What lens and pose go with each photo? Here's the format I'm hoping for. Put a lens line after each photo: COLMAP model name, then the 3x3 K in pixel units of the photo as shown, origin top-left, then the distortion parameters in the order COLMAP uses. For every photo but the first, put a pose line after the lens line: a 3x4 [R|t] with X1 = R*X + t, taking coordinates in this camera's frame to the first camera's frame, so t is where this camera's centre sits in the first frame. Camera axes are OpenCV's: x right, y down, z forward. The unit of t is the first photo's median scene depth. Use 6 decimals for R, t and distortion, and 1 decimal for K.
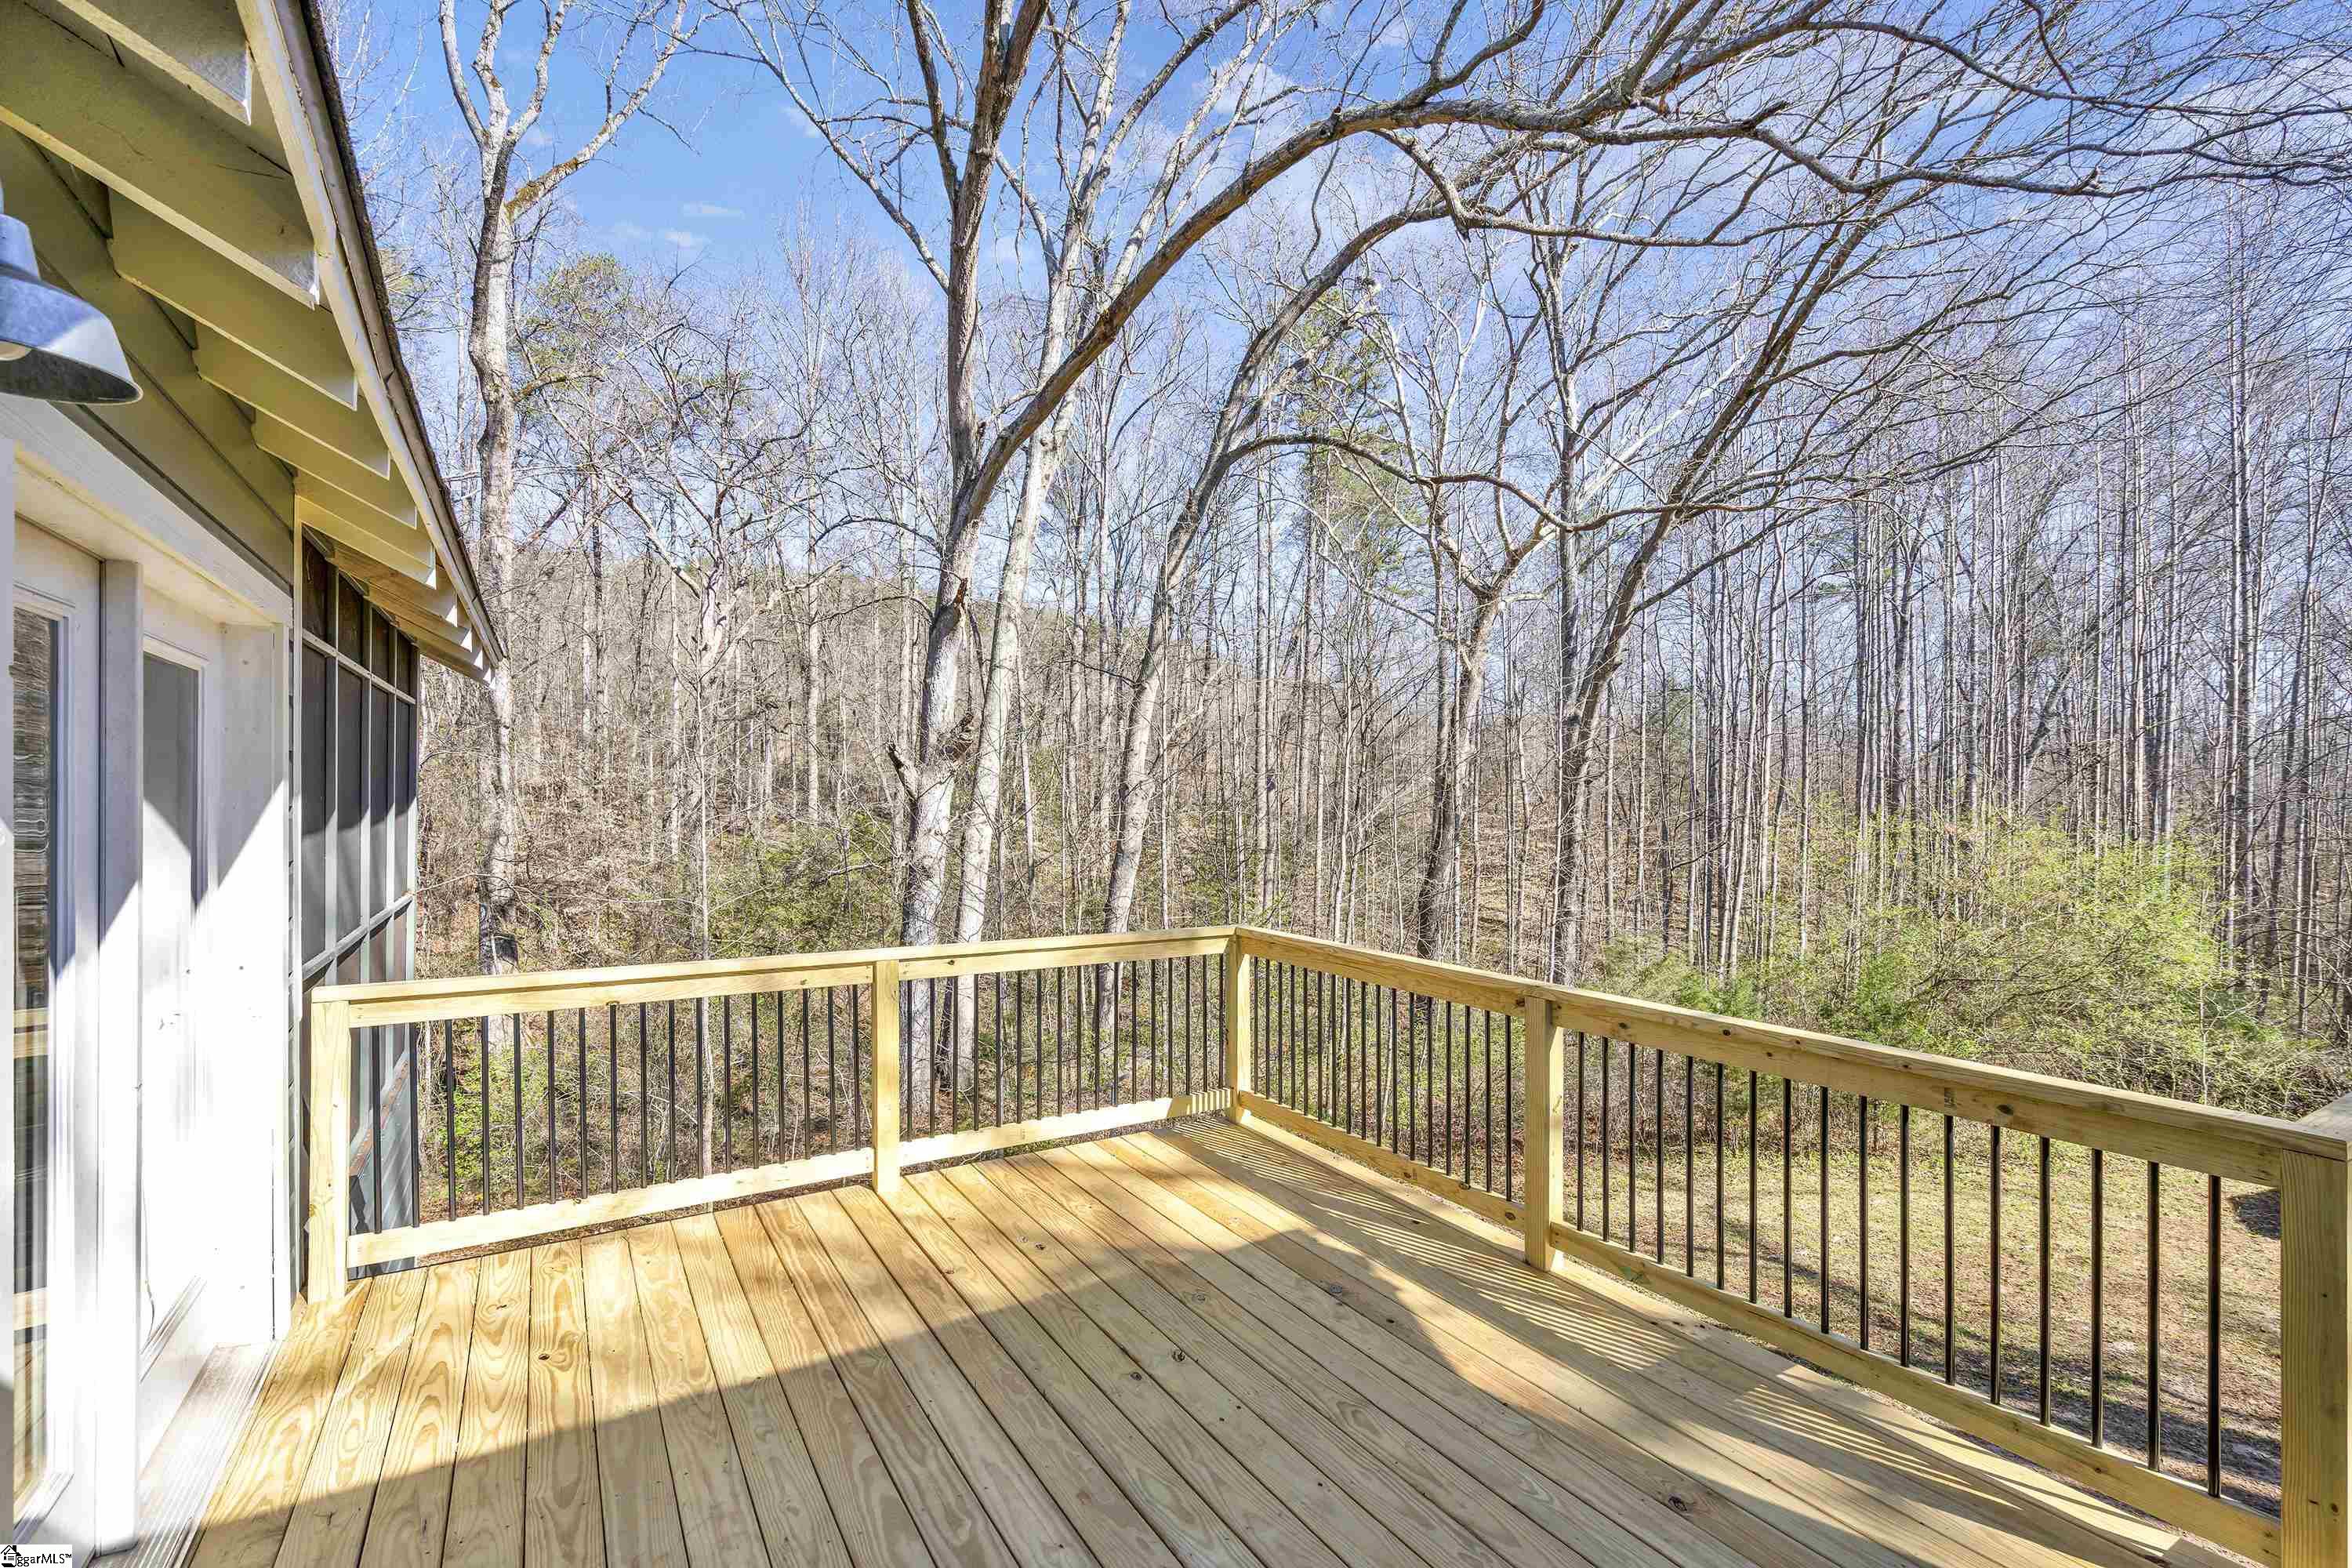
lens RADIAL K [[1059.4, 0, 1168.6], [0, 1059.4, 790.5], [0, 0, 1]] dist [-0.000368, 0.000373]
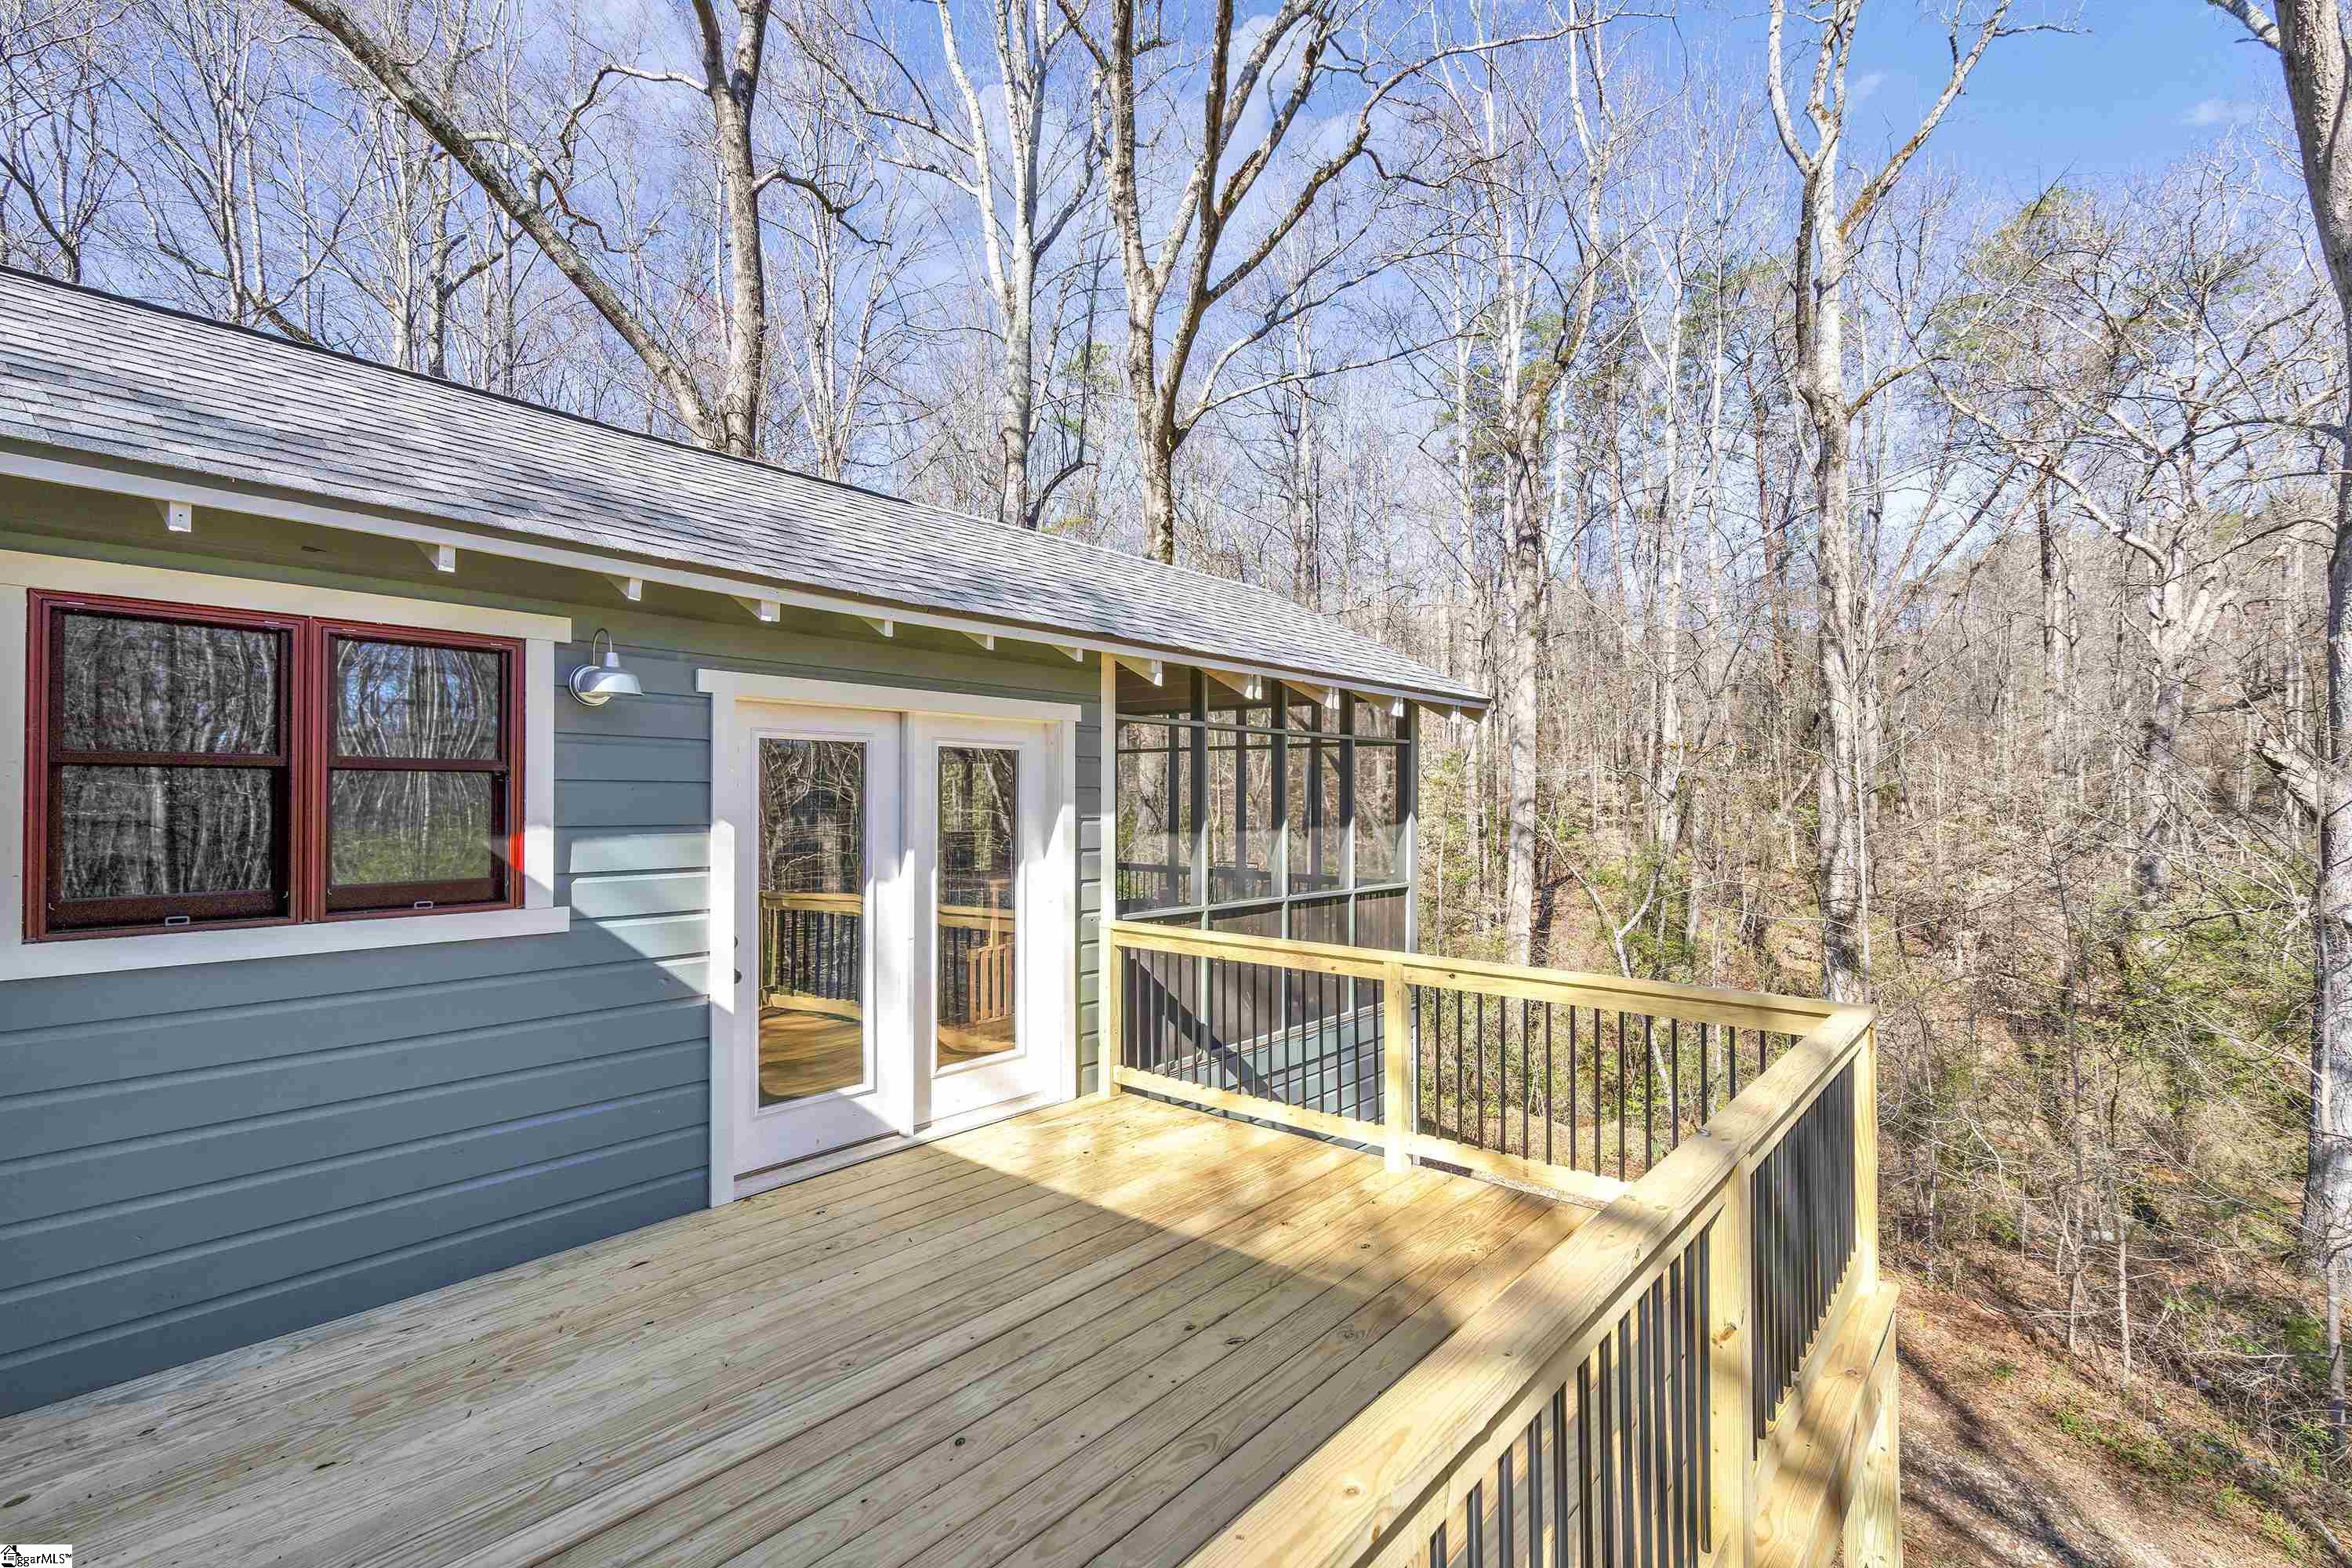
lens RADIAL K [[1059.4, 0, 1168.6], [0, 1059.4, 790.5], [0, 0, 1]] dist [-0.000368, 0.000373]
pose [[0.291774, -0.014131, -0.956383, 0.801518], [0.003041, 0.999900, -0.013846, -0.006802], [0.956482, 0.001131, 0.291788, 0.488163]]
